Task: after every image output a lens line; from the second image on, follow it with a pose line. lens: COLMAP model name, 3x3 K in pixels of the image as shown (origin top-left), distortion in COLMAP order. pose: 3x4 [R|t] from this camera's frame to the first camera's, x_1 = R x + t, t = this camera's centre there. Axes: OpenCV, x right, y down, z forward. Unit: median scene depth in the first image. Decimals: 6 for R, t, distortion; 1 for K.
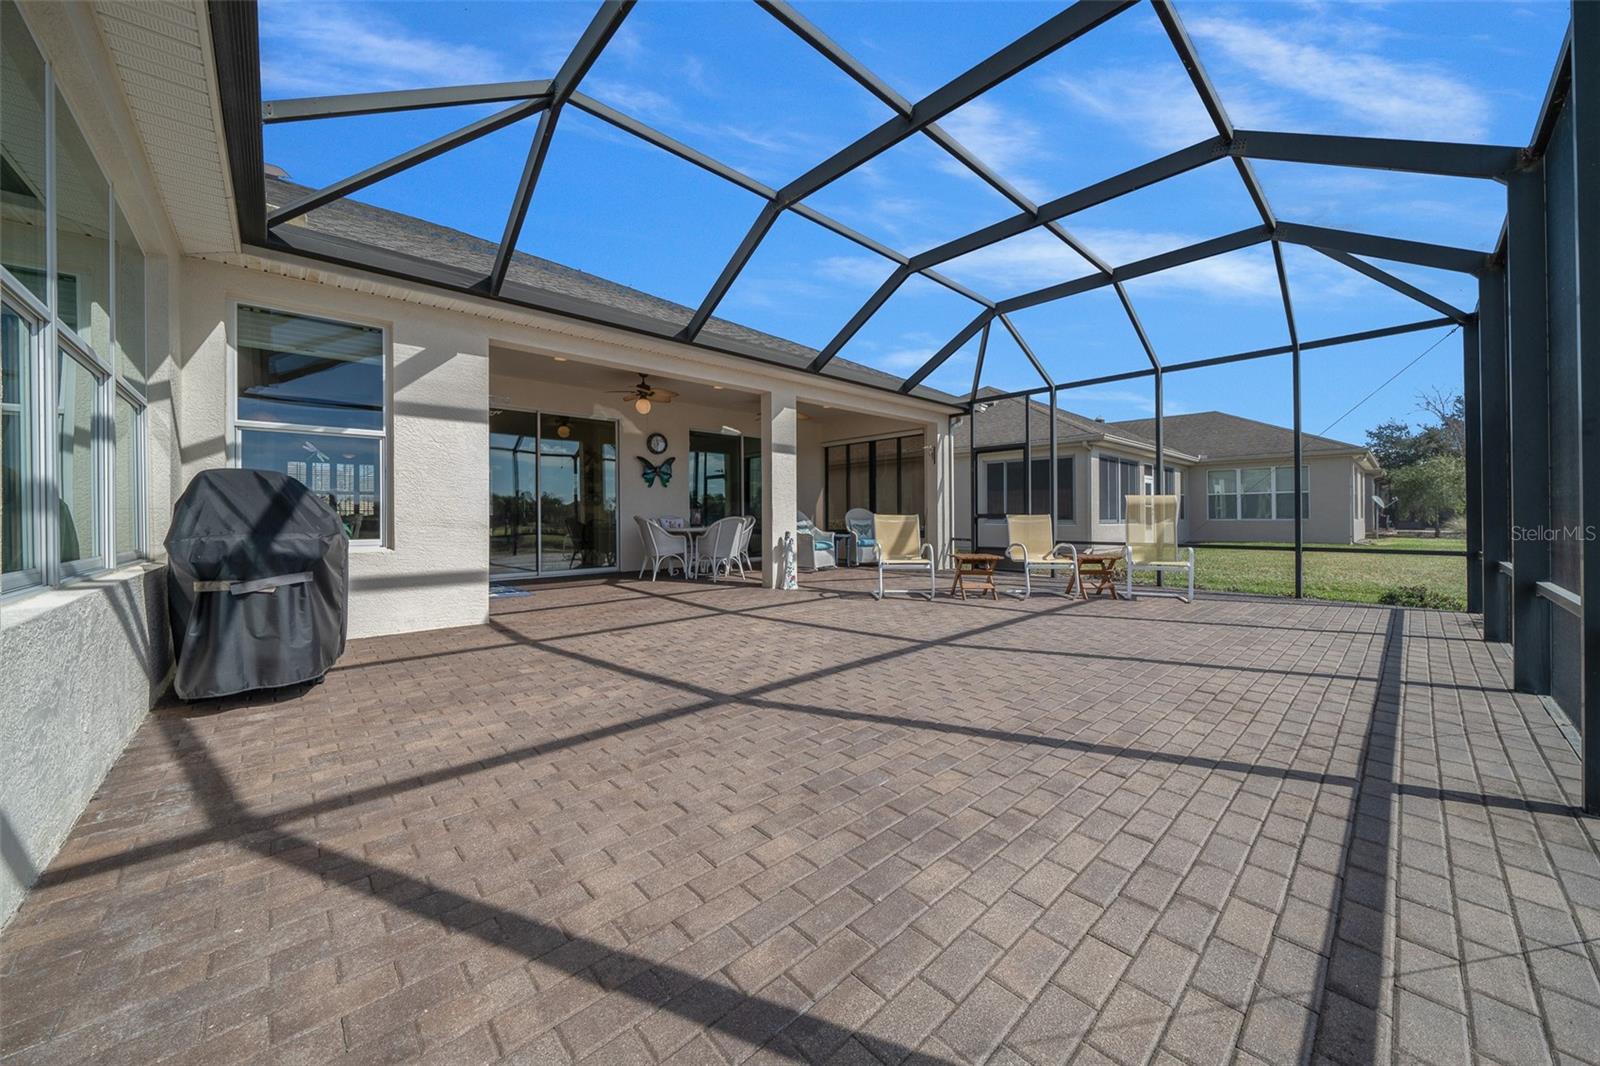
lens RADIAL K [[576.3, 0, 801.9], [0, 576.3, 523.9], [0, 0, 1]] dist [-0.001950, -0.000080]
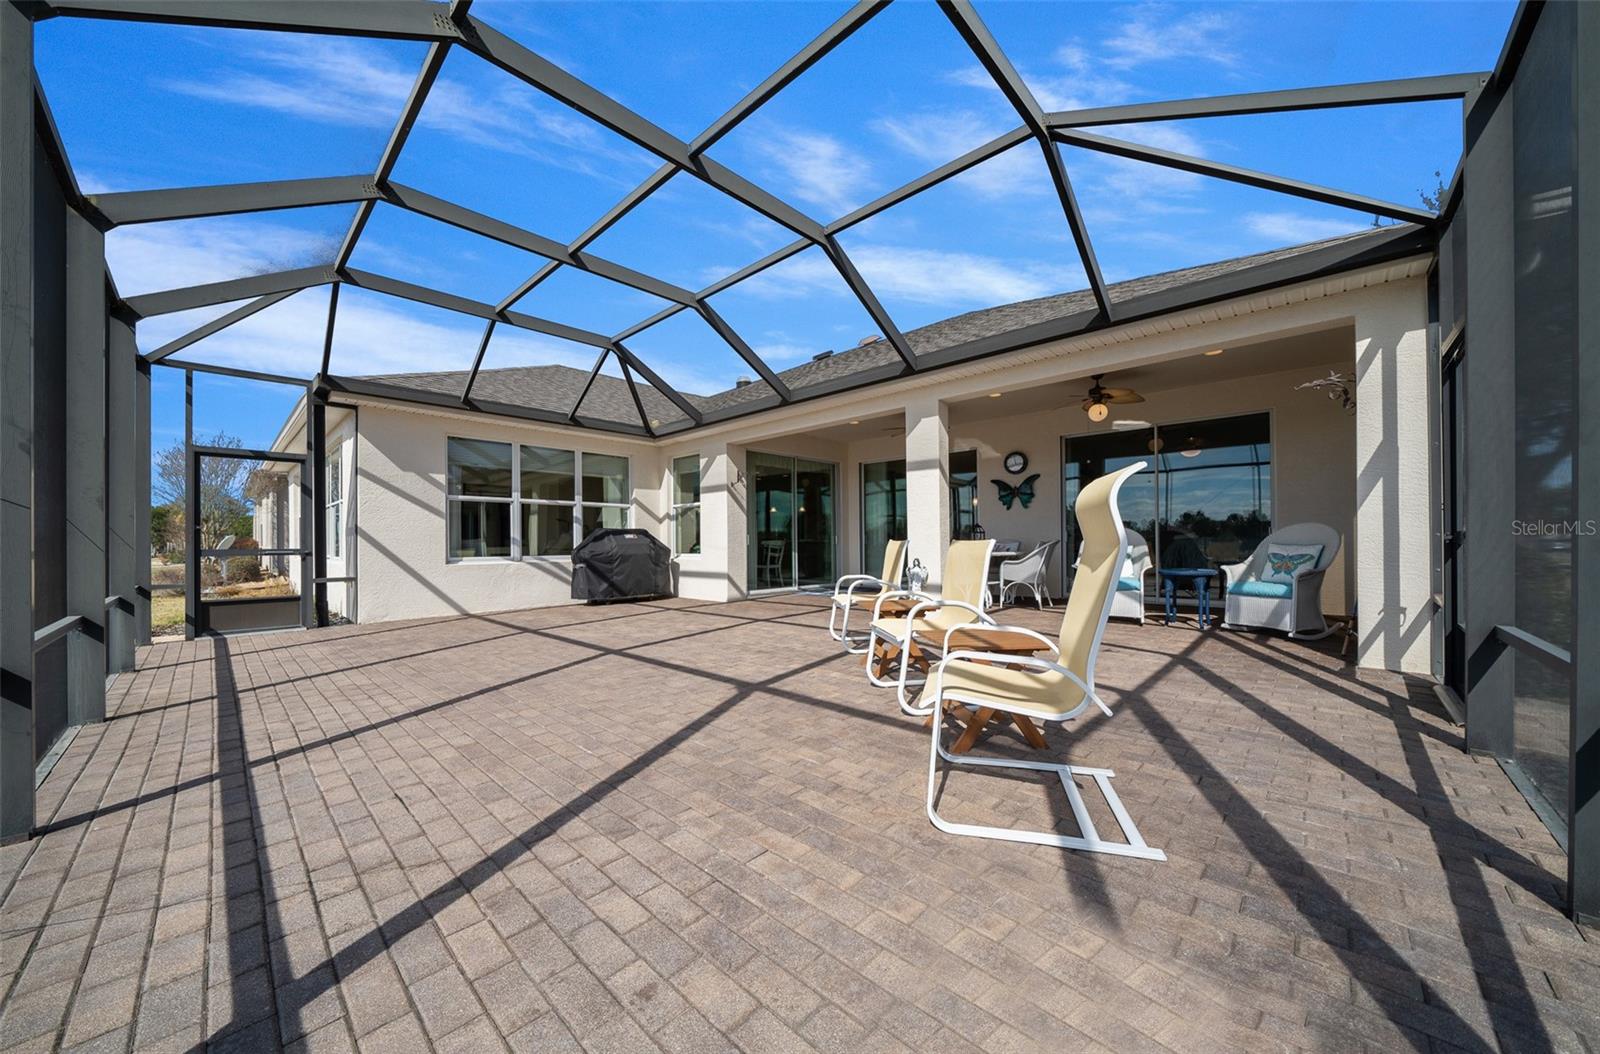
lens RADIAL K [[554.3, 0, 802.5], [0, 554.3, 539.8], [0, 0, 1]] dist [0.000993, 0.000060]
pose [[0.072531, -0.001589, -0.997365, 1.080223], [-0.003464, 0.999992, -0.001845, -0.017638], [0.997360, 0.003588, 0.072525, 1.011168]]
